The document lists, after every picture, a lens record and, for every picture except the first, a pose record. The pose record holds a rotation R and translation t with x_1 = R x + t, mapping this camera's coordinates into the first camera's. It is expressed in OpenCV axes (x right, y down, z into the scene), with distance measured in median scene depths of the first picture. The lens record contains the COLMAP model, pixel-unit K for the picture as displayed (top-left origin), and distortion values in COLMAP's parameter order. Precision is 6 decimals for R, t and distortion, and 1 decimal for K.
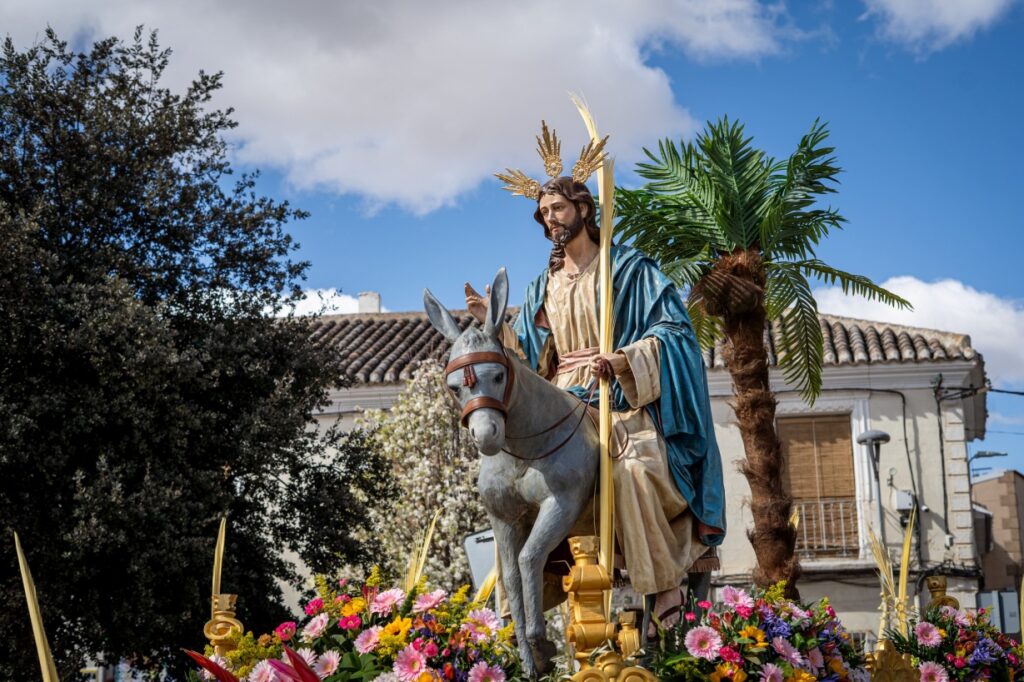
lens RADIAL K [[1491.3, 0, 510.5], [0, 1491.3, 343.6], [0, 0, 1]] dist [-0.000605, 0.033597]
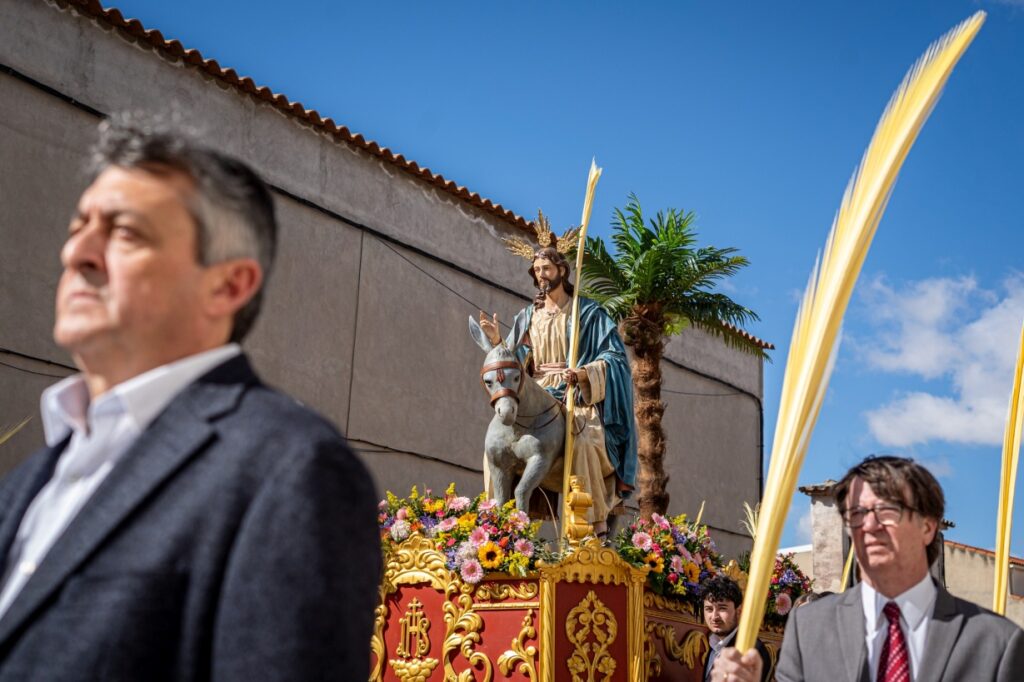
lens RADIAL K [[1491.3, 0, 510.5], [0, 1491.3, 343.6], [0, 0, 1]] dist [-0.000605, 0.033597]
pose [[0.987591, 0.103436, 0.118174, -0.184781], [-0.104222, 0.994554, 0.000476, -0.012440], [-0.117481, -0.012786, 0.992993, -0.527619]]
